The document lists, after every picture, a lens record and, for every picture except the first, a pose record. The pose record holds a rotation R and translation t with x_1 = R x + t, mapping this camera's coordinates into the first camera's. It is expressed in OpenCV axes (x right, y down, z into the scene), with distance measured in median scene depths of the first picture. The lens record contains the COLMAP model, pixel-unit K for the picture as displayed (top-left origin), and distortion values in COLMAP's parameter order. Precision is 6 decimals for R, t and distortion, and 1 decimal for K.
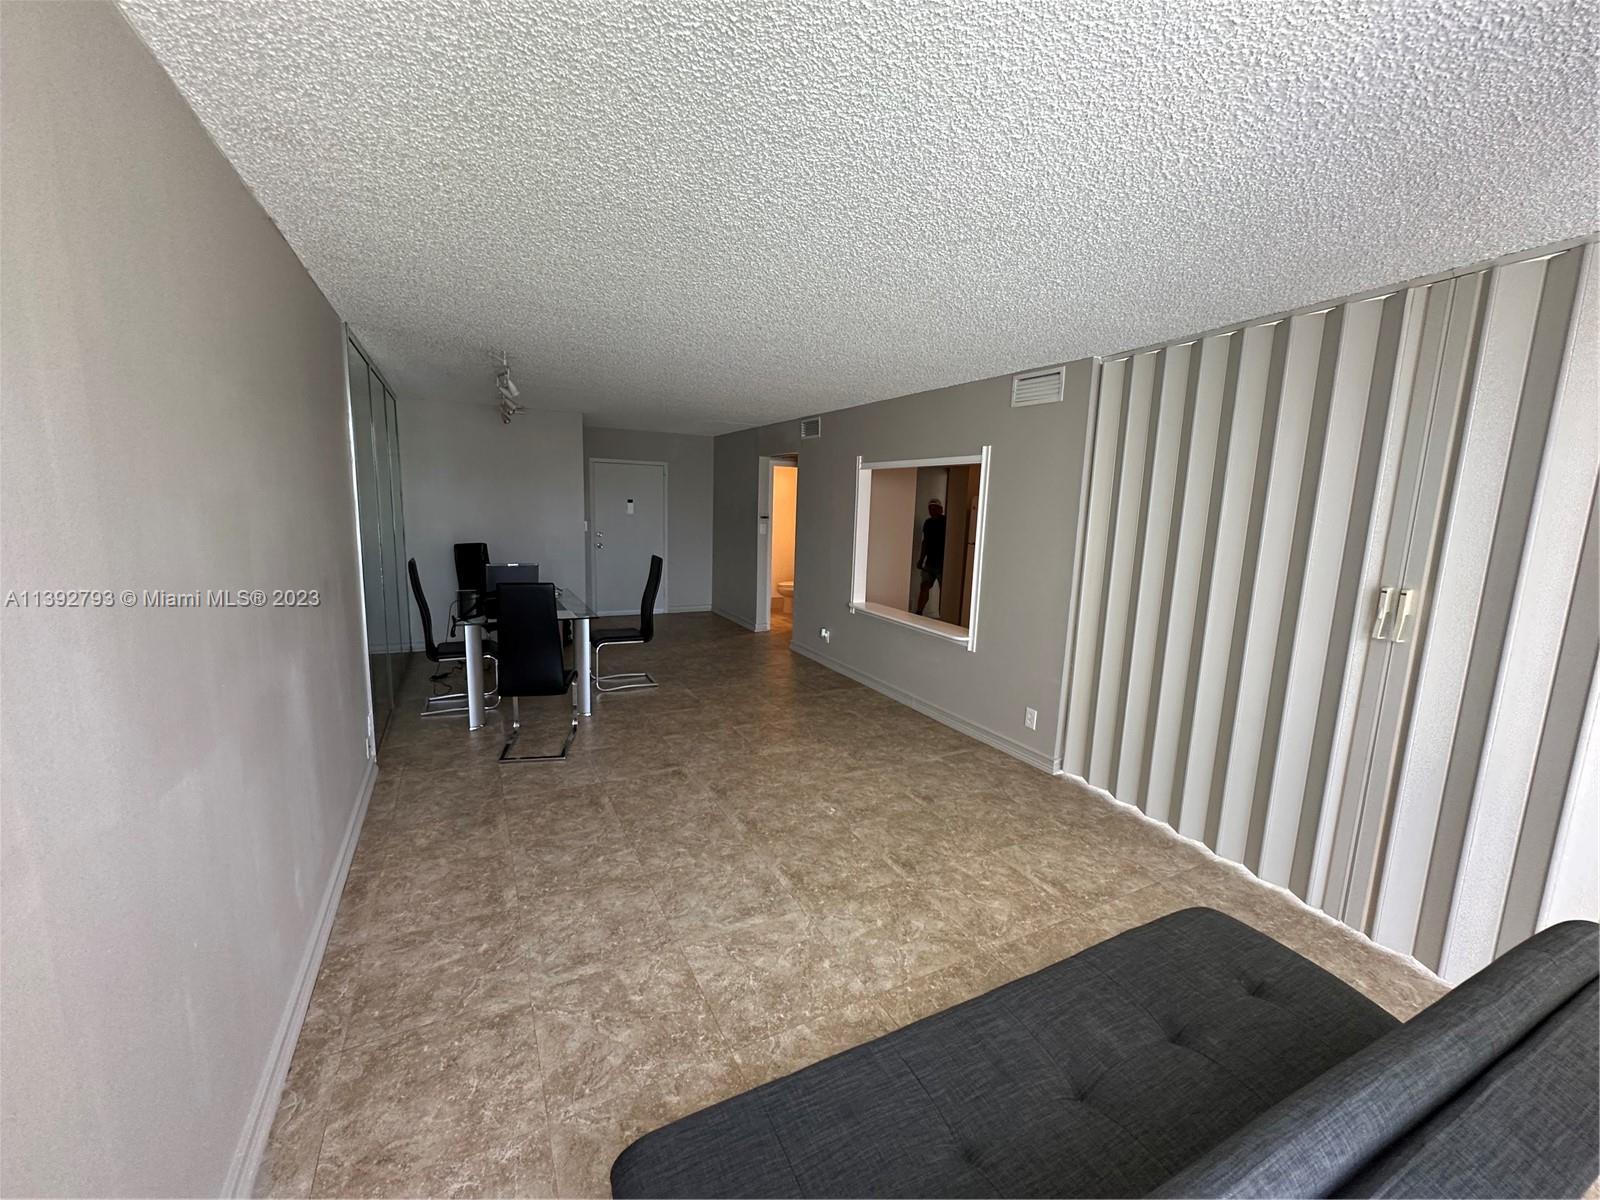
lens RADIAL K [[638.9, 0, 802.5], [0, 638.9, 599.5], [0, 0, 1]] dist [-0.003603, 0.000447]
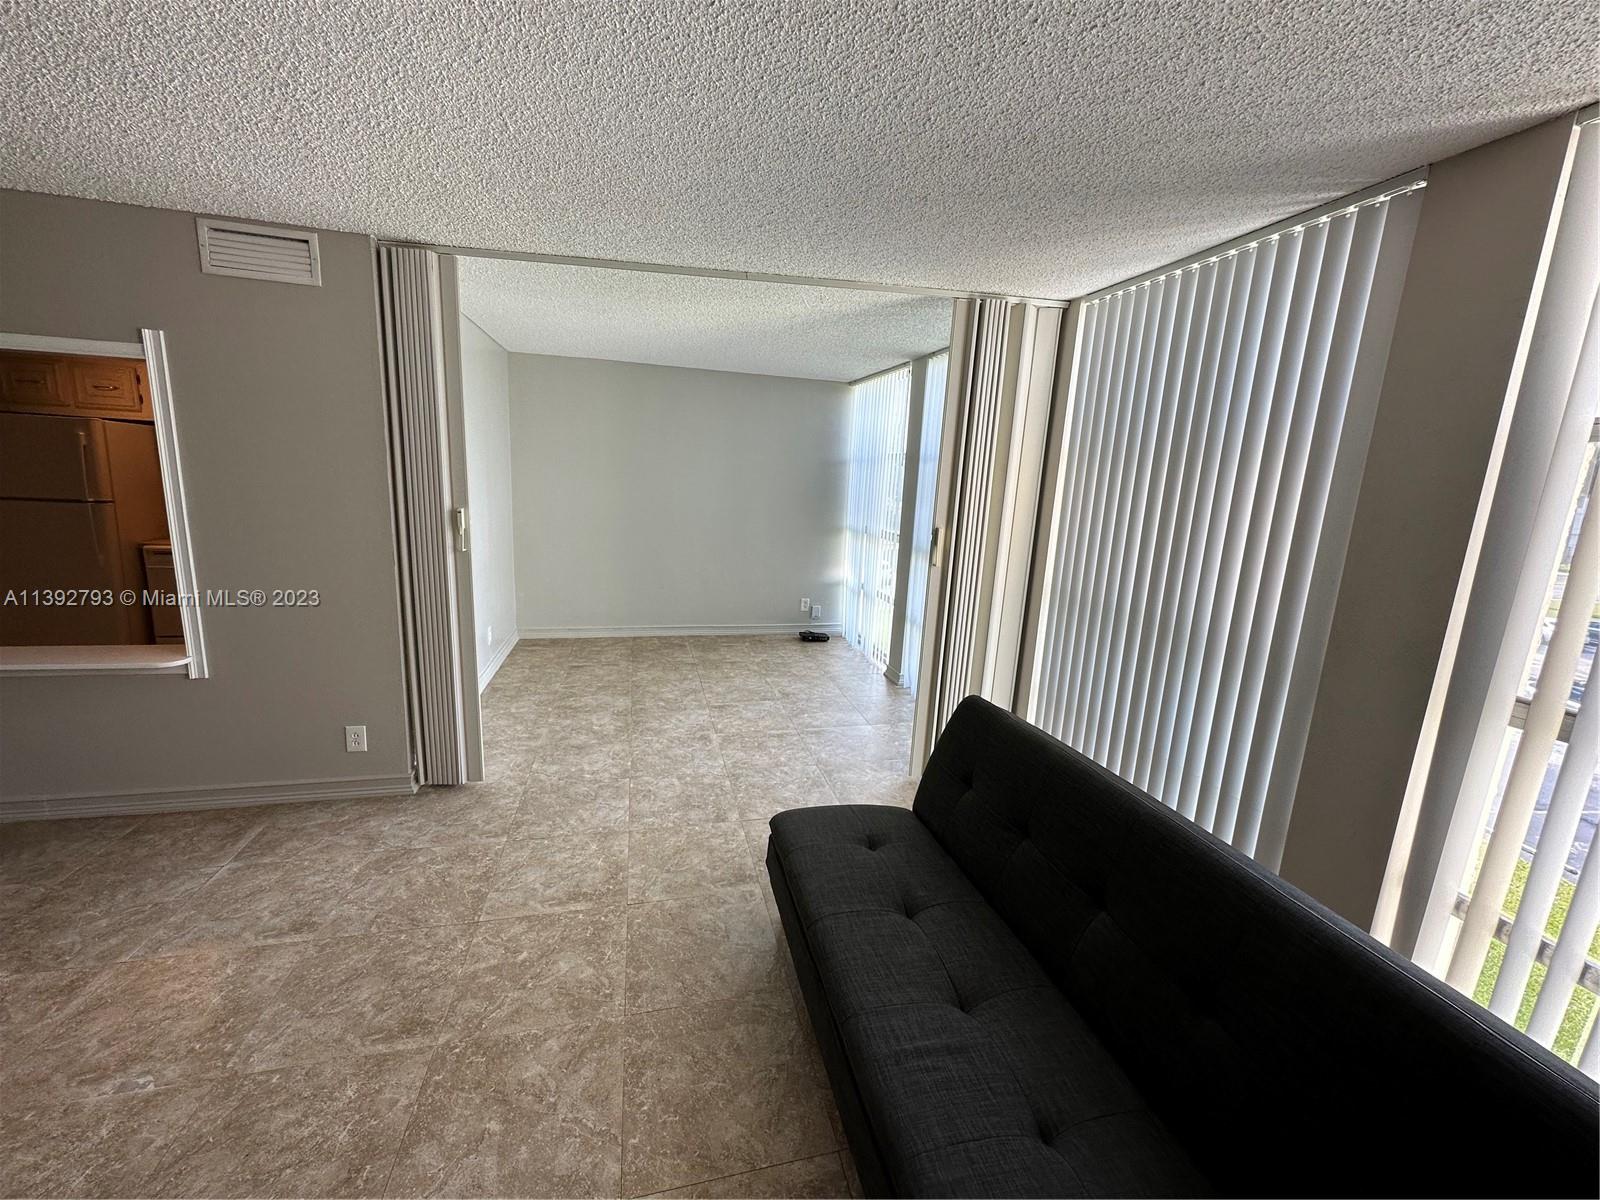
lens RADIAL K [[638.9, 0, 799.4], [0, 638.9, 598.6], [0, 0, 1]] dist [-0.003603, 0.000447]
pose [[0.234933, -0.202233, 0.950741, -0.297152], [0.104762, 0.977687, 0.182077, -0.079363], [-0.966349, 0.056826, 0.250877, 0.526607]]
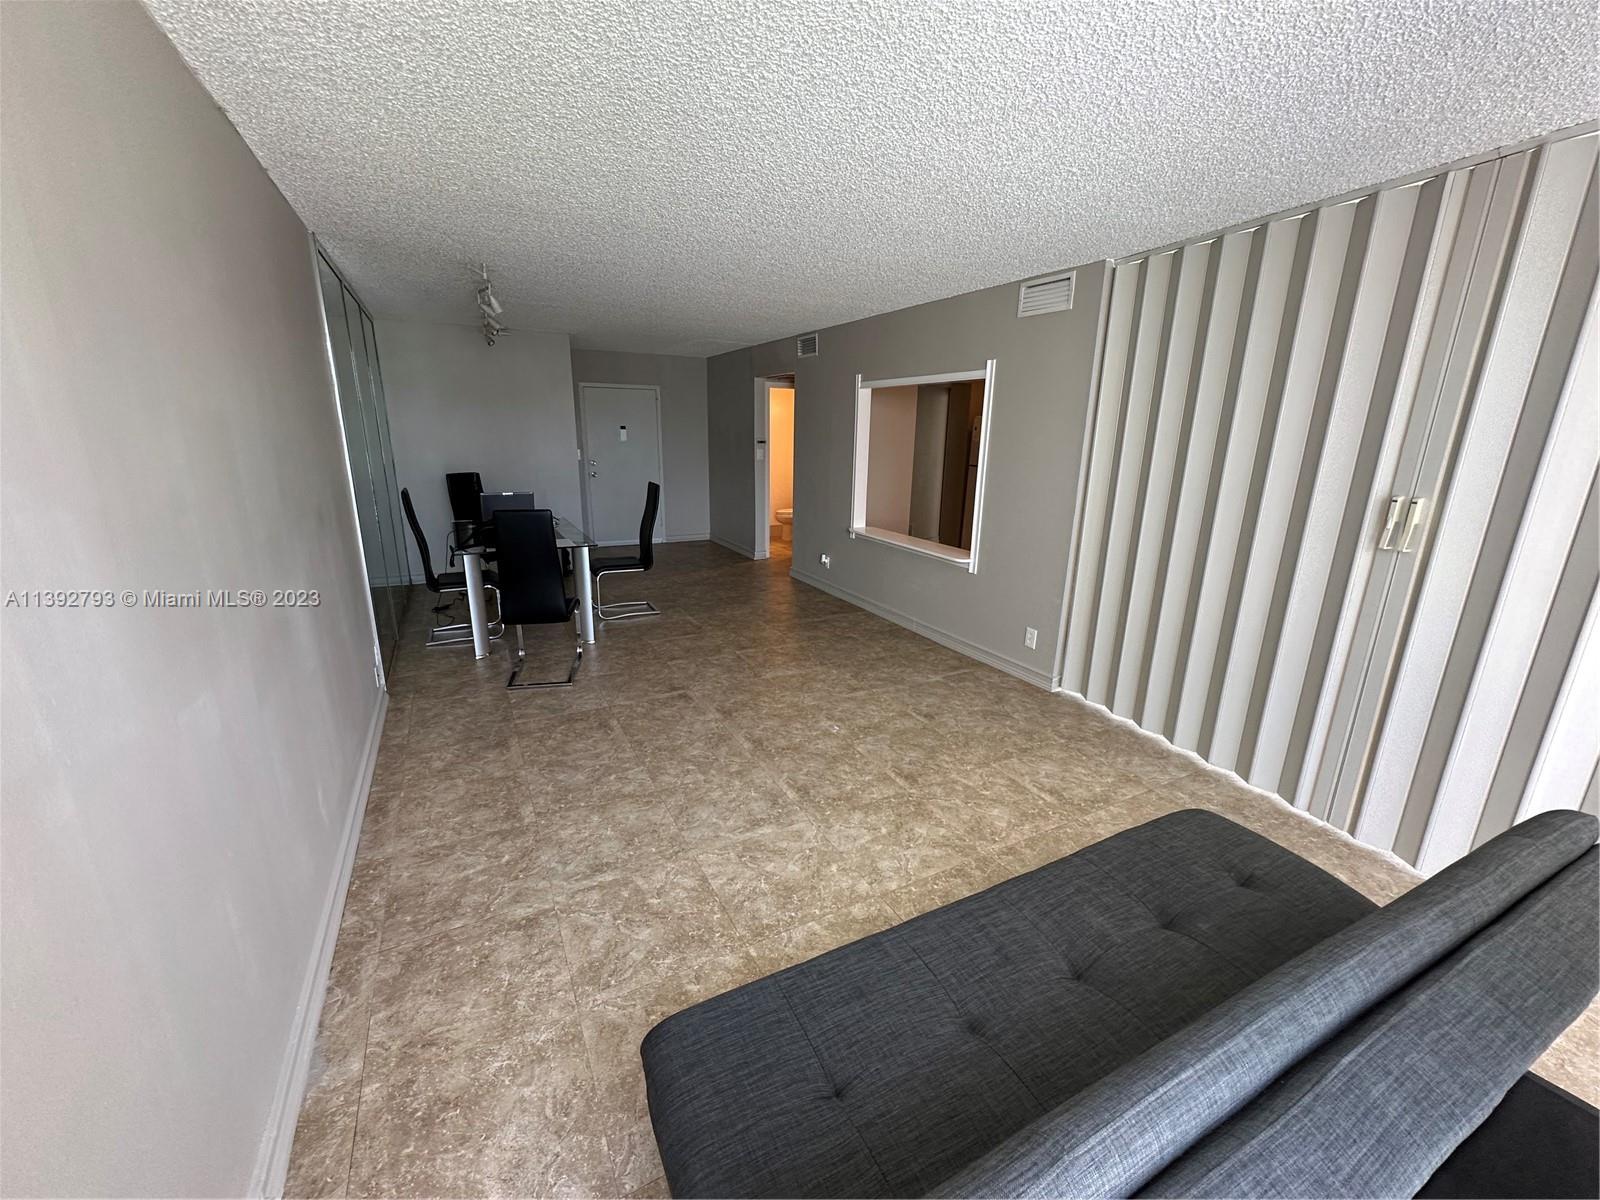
lens RADIAL K [[638.9, 0, 802.3], [0, 638.9, 600.4], [0, 0, 1]] dist [-0.003603, 0.000447]
pose [[0.999858, -0.016731, 0.001866, -0.008344], [0.016424, 0.993770, 0.110233, 0.016141], [-0.003698, -0.110186, 0.993904, 0.005779]]
